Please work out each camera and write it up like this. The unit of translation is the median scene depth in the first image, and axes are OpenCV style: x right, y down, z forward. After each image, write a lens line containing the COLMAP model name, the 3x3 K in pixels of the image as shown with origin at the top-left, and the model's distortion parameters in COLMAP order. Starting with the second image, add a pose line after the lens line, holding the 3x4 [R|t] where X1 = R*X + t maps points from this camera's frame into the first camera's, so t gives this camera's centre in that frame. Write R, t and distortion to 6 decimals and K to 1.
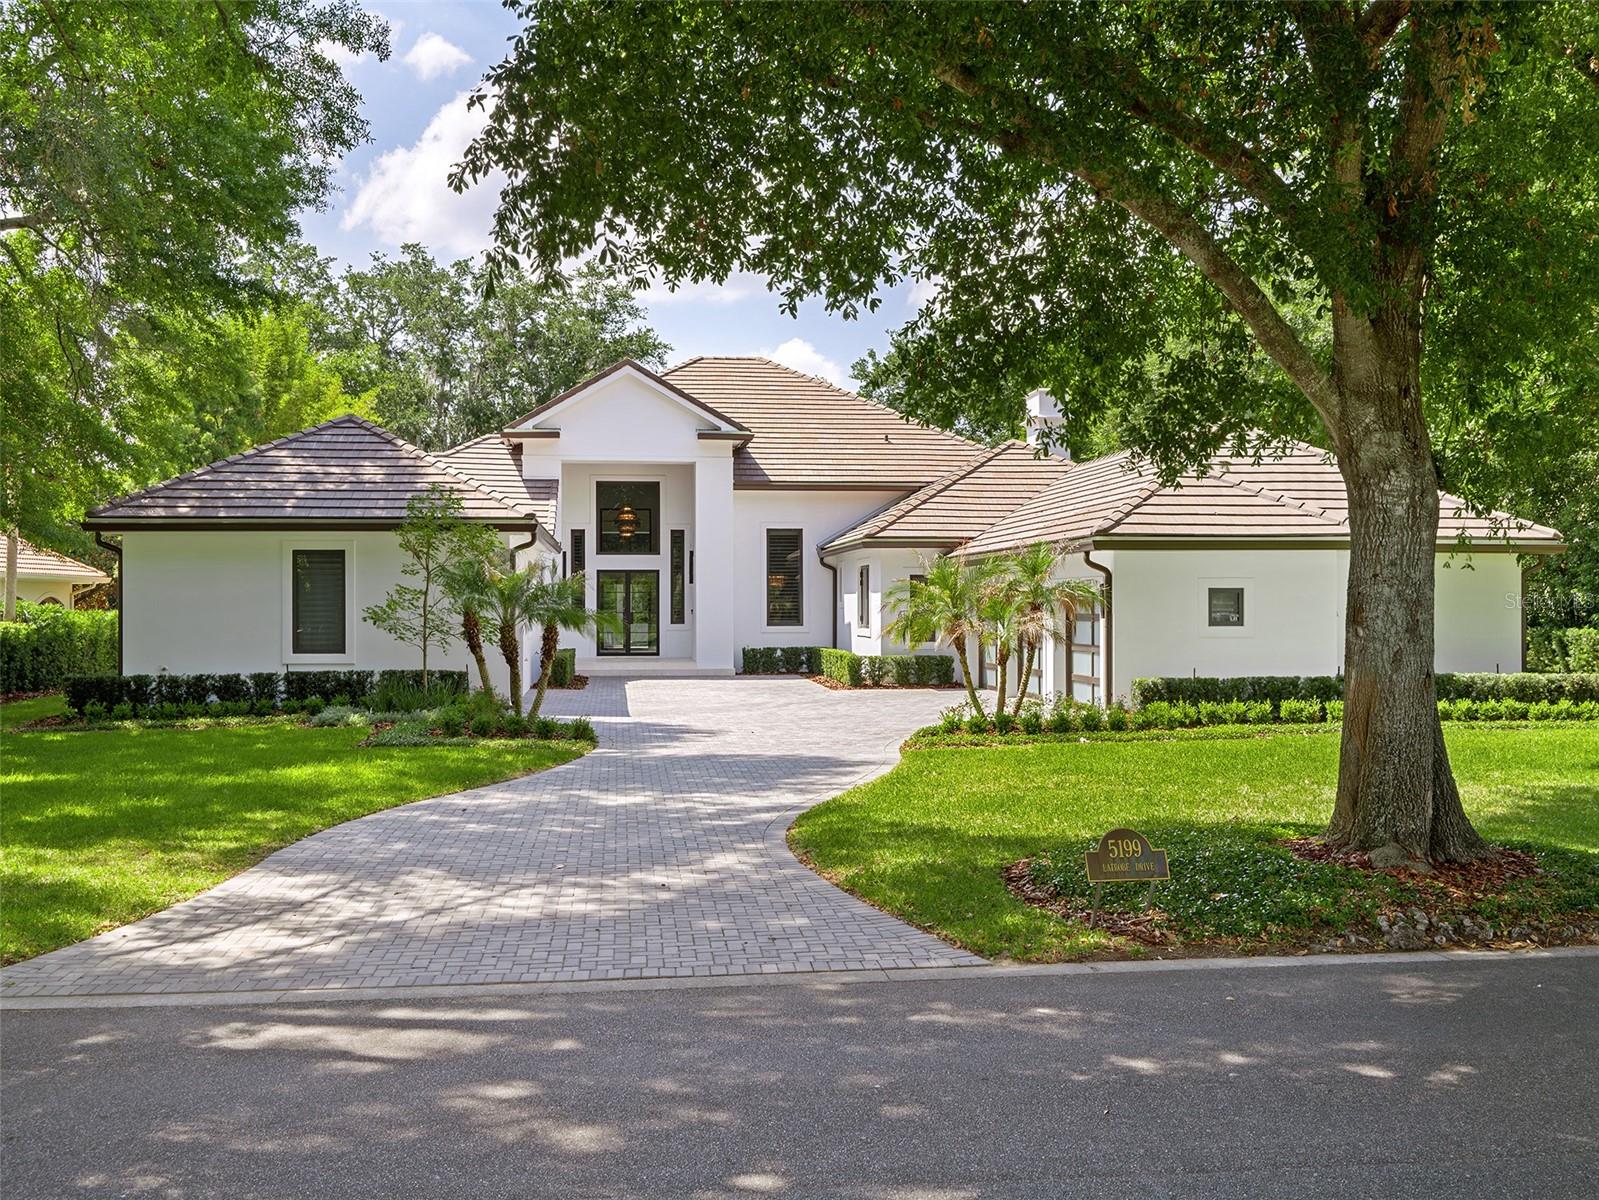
lens RADIAL K [[1583.9, 0, 799.2], [0, 1583.9, 599.6], [0, 0, 1]] dist [-0.012176, 0.000000]
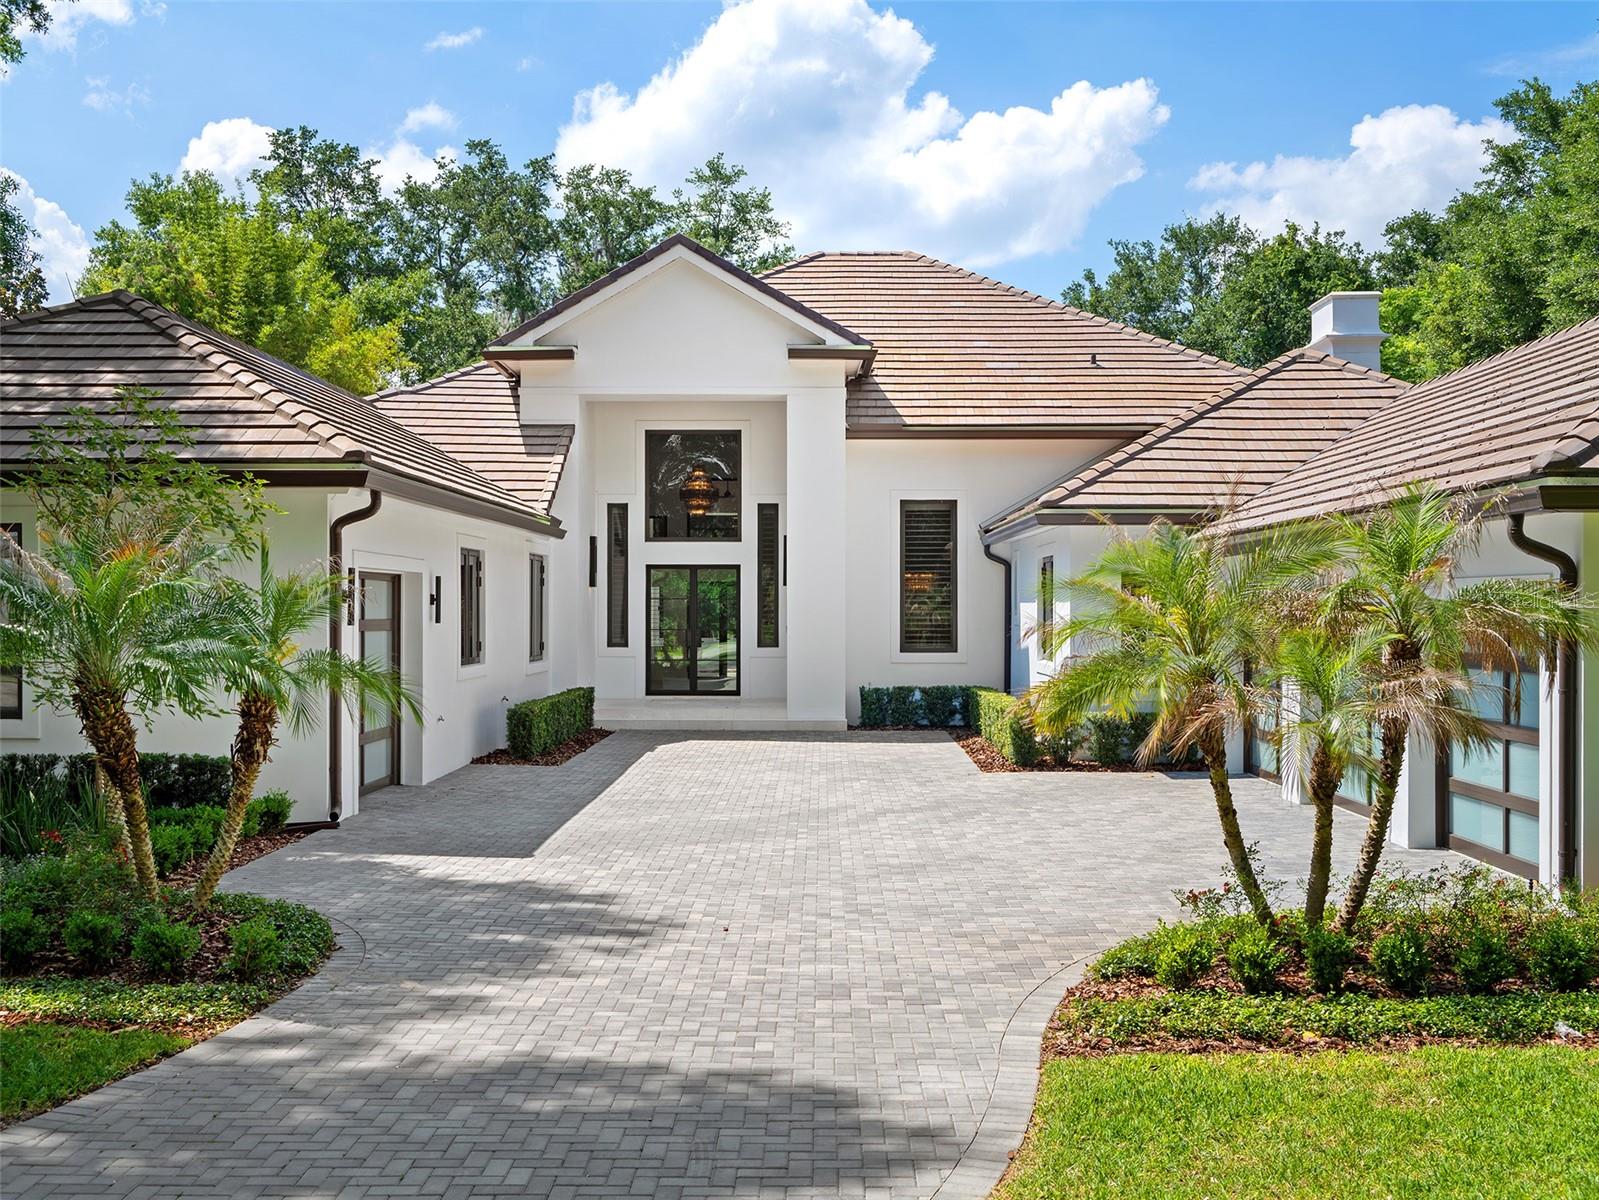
lens RADIAL K [[1679.6, 0, 800.4], [0, 1679.6, 604.0], [0, 0, 1]] dist [-0.006157, 0.000000]
pose [[0.990543, 0.003067, -0.137167, 0.033220], [-0.002770, 0.999993, 0.002353, -0.004419], [0.137174, -0.001950, 0.990545, 0.330577]]
